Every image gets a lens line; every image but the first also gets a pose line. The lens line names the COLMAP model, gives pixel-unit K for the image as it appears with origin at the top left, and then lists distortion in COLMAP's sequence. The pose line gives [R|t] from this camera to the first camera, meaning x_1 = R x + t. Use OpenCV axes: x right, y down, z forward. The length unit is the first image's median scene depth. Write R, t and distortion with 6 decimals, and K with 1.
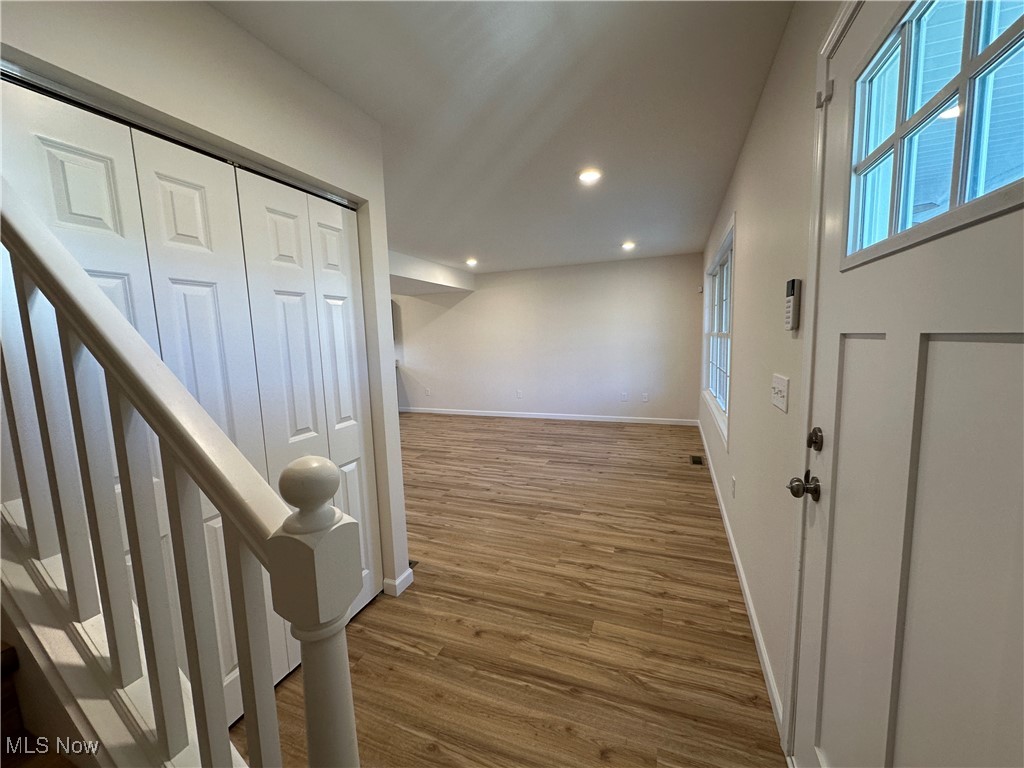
lens RADIAL K [[406.4, 0, 511.6], [0, 406.4, 384.9], [0, 0, 1]] dist [-0.000984, -0.000165]
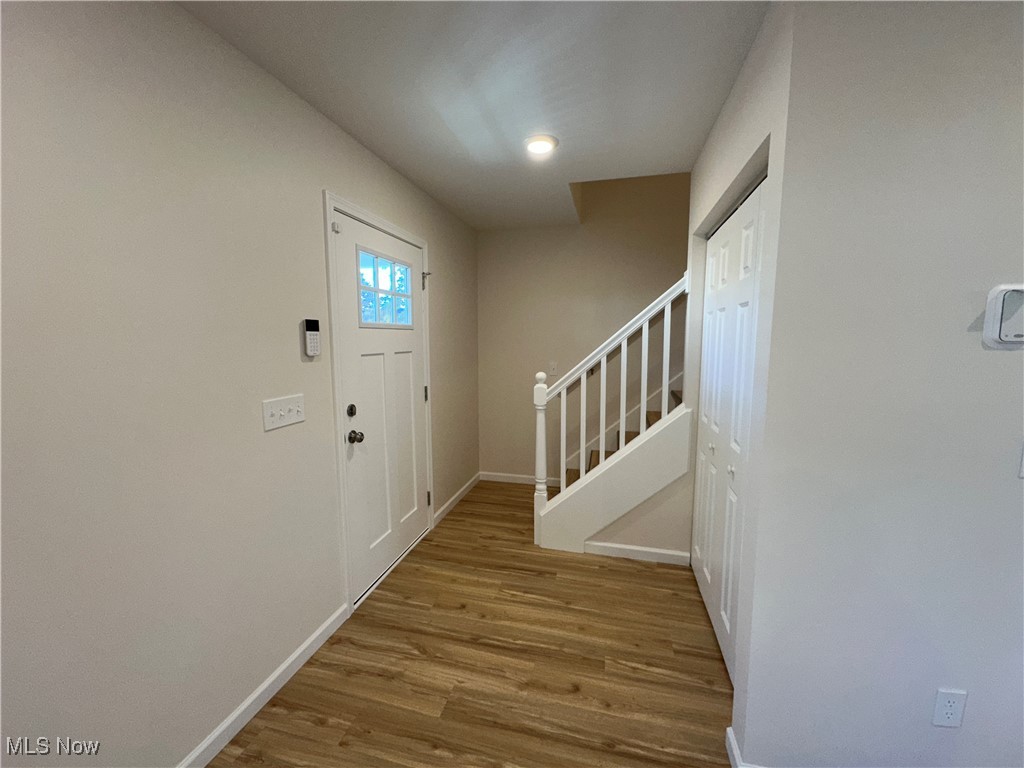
lens RADIAL K [[406.4, 0, 511.6], [0, 406.4, 384.9], [0, 0, 1]] dist [-0.000984, -0.000165]
pose [[-0.991174, 0.047662, -0.123706, 0.091346], [0.017884, 0.972678, 0.231468, -0.161244], [0.131358, 0.227213, -0.964945, 1.138754]]
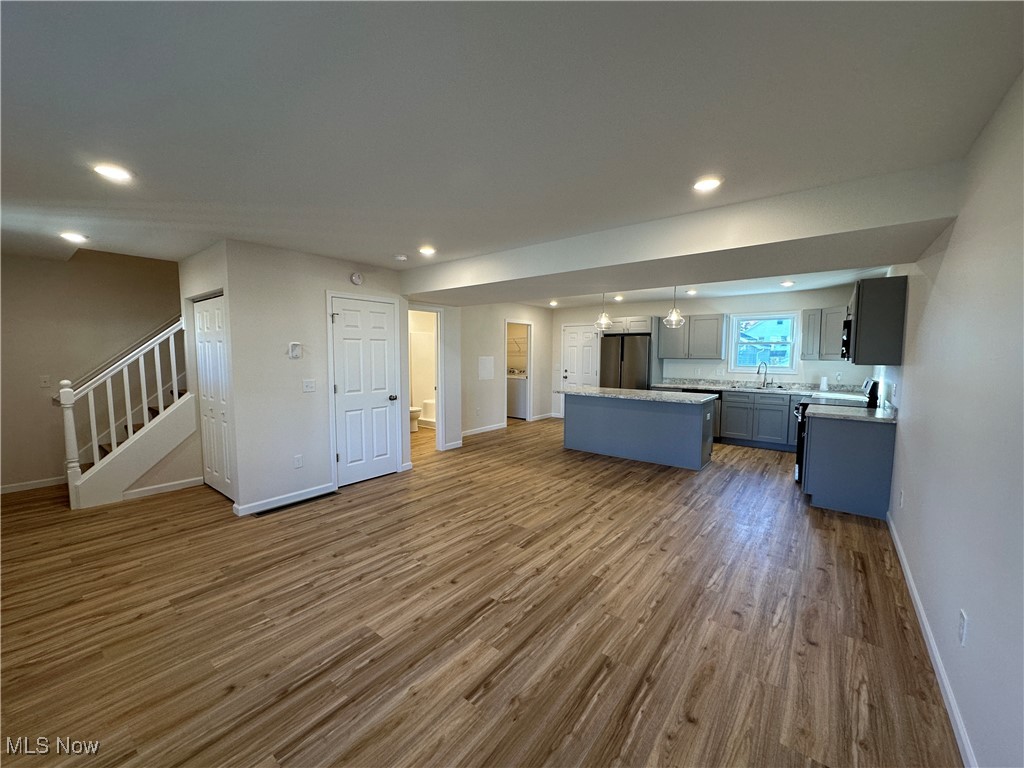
lens RADIAL K [[406.4, 0, 511.6], [0, 406.4, 384.9], [0, 0, 1]] dist [-0.000984, -0.000165]
pose [[-0.290881, 0.109201, -0.950507, 0.738021], [-0.106809, 0.983549, 0.145684, -0.298025], [0.950779, 0.143899, -0.274432, 1.955131]]
